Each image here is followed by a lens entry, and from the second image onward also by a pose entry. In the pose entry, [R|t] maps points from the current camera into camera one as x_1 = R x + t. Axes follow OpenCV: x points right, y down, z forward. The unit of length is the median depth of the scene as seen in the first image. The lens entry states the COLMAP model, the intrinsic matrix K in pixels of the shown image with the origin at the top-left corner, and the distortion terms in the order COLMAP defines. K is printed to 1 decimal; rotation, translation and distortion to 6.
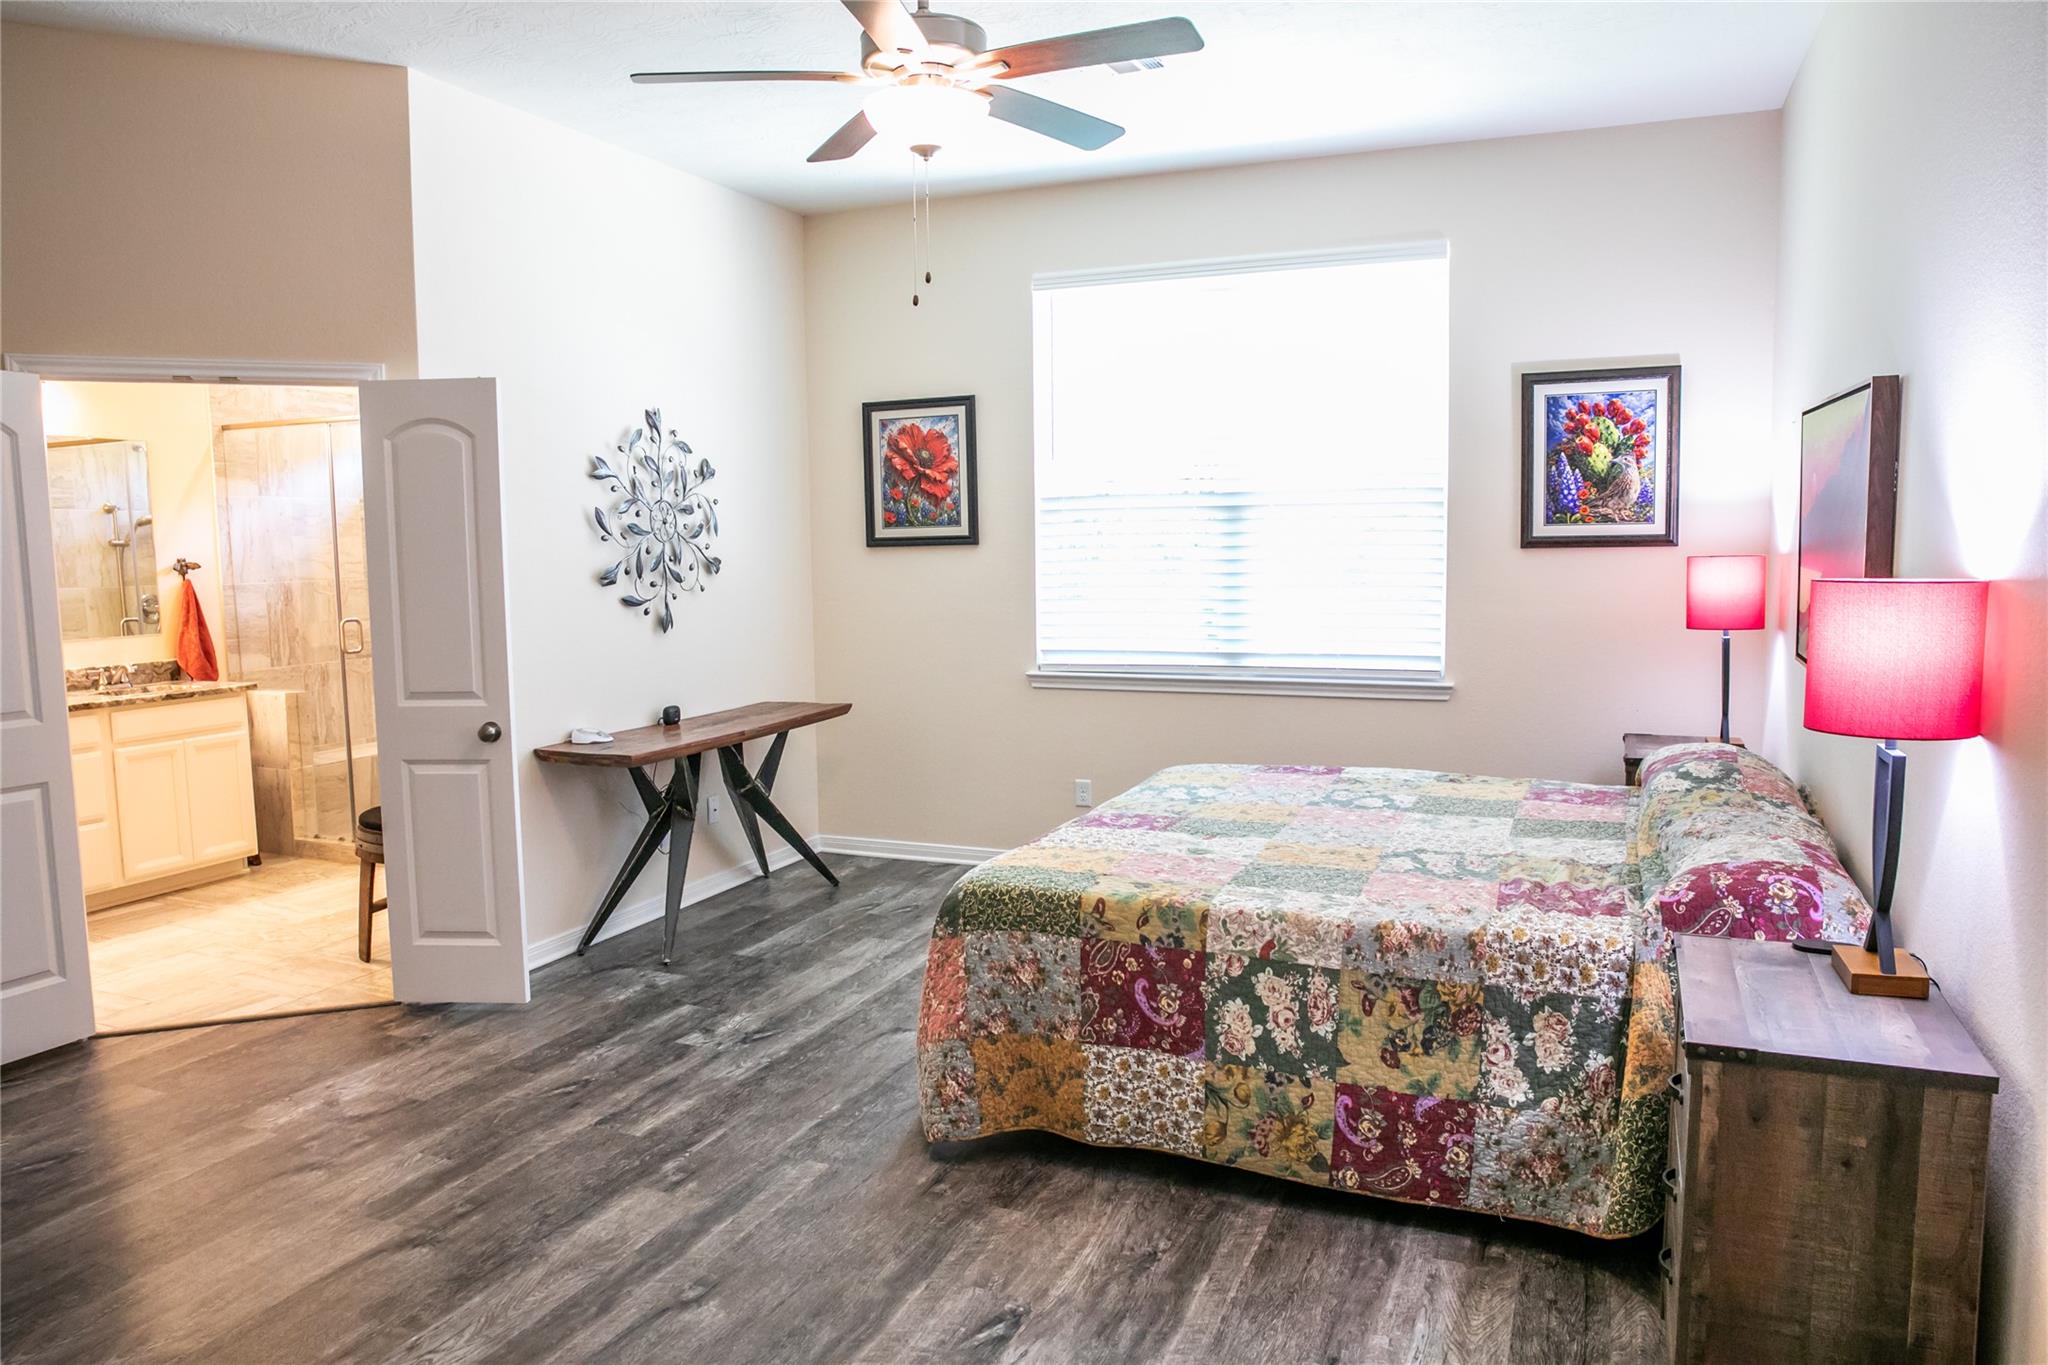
lens RADIAL K [[1400.2, 0, 1025.7], [0, 1400.2, 693.0], [0, 0, 1]] dist [-0.110719, 0.083530]
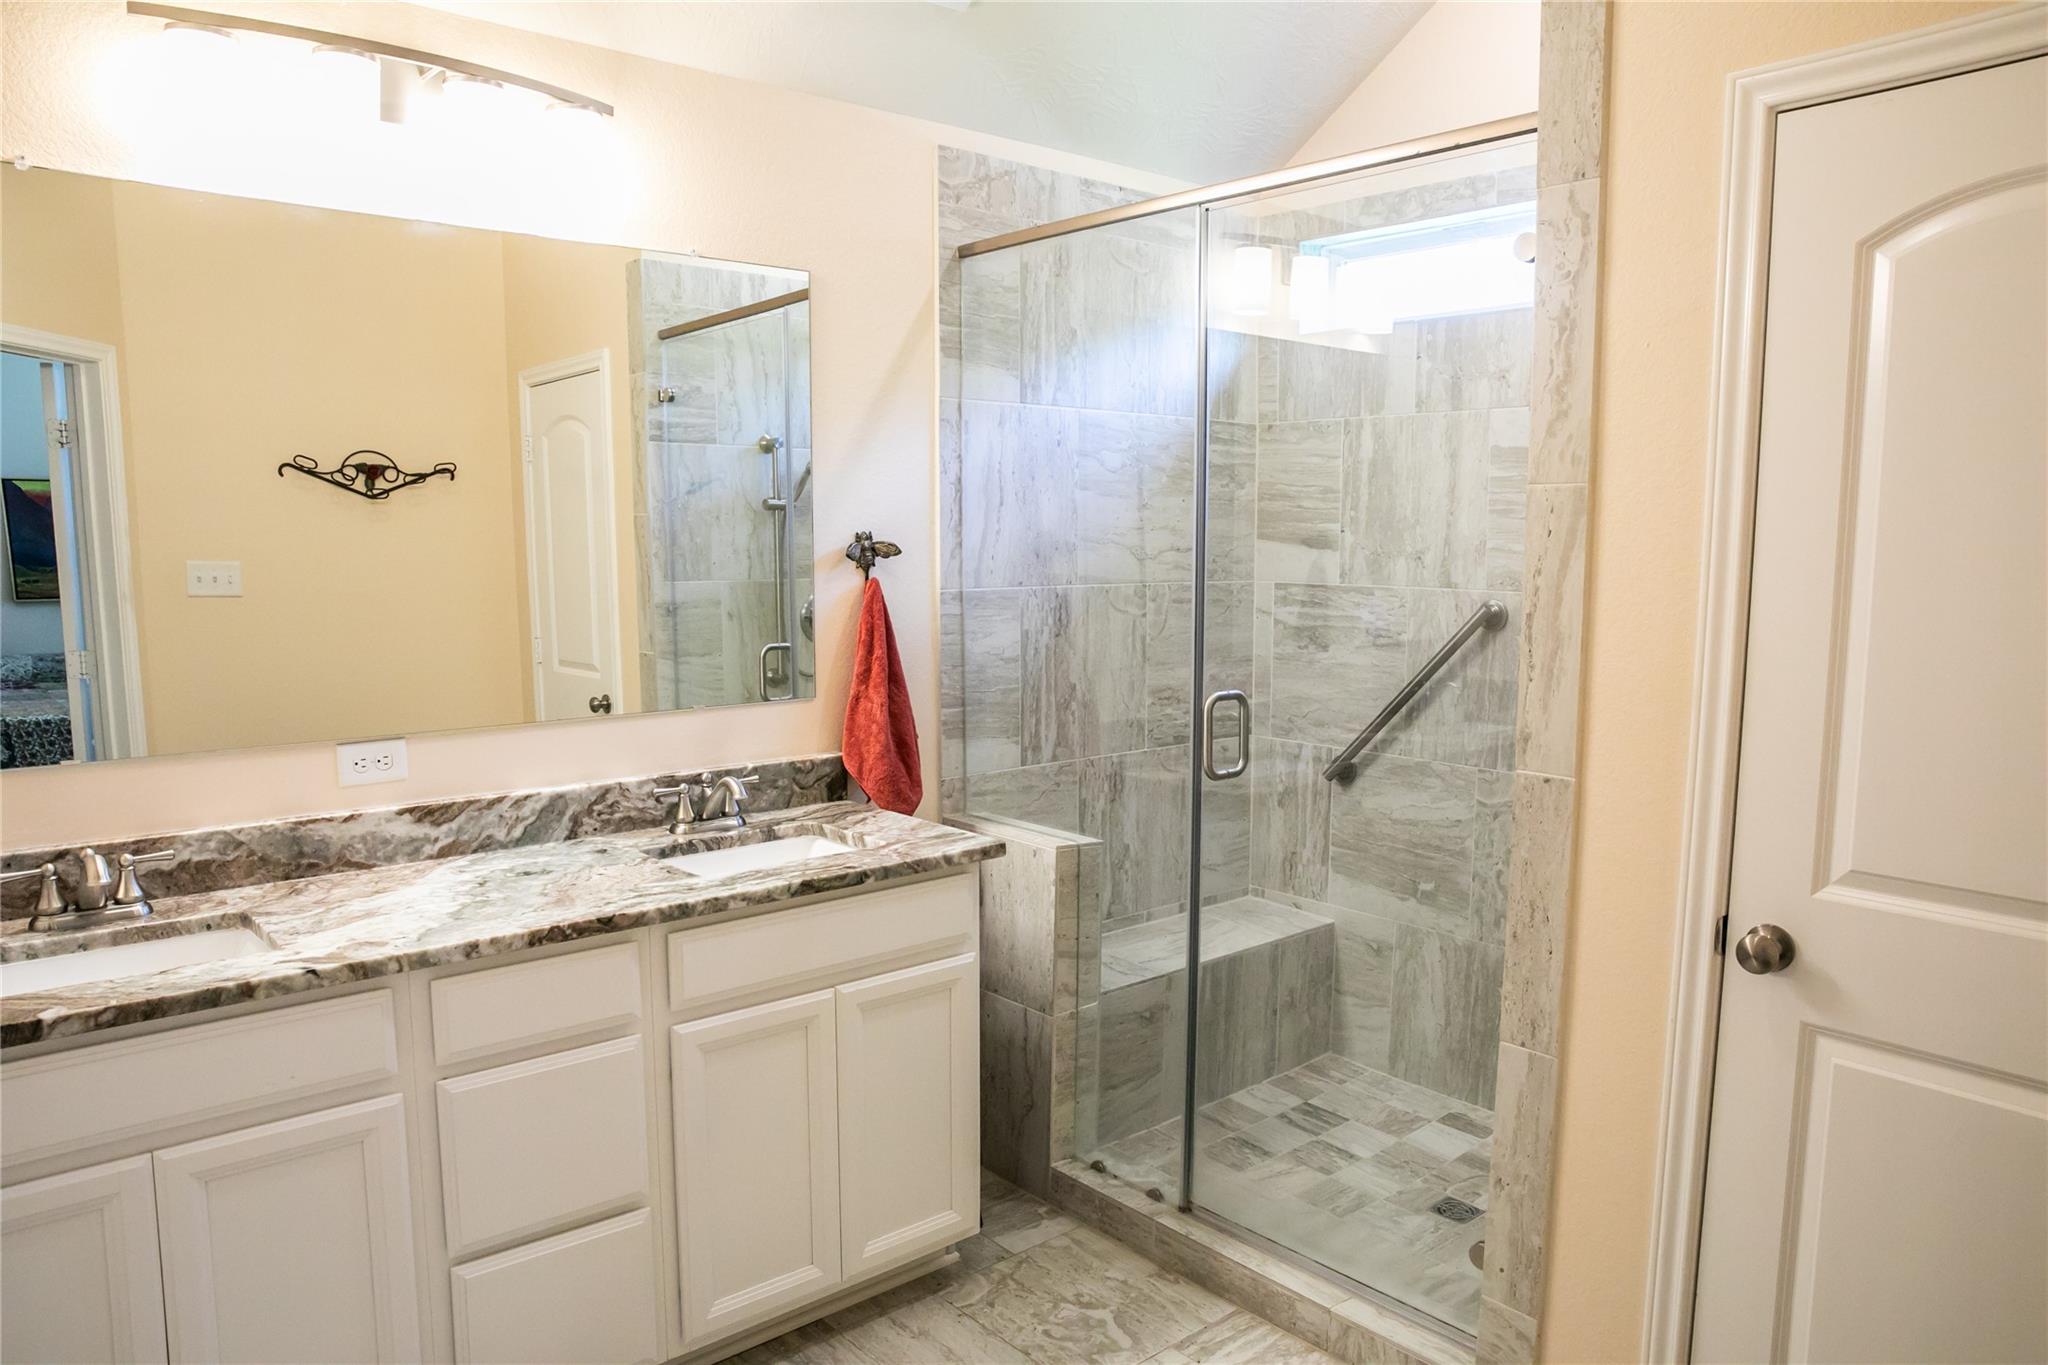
lens RADIAL K [[1400.2, 0, 1023.0], [0, 1400.2, 687.1], [0, 0, 1]] dist [-0.110719, 0.083530]
pose [[0.895564, 0.064293, -0.440264, -0.355537], [-0.062677, 0.997867, 0.018226, -0.057660], [0.440497, 0.011272, 0.897683, 0.588196]]
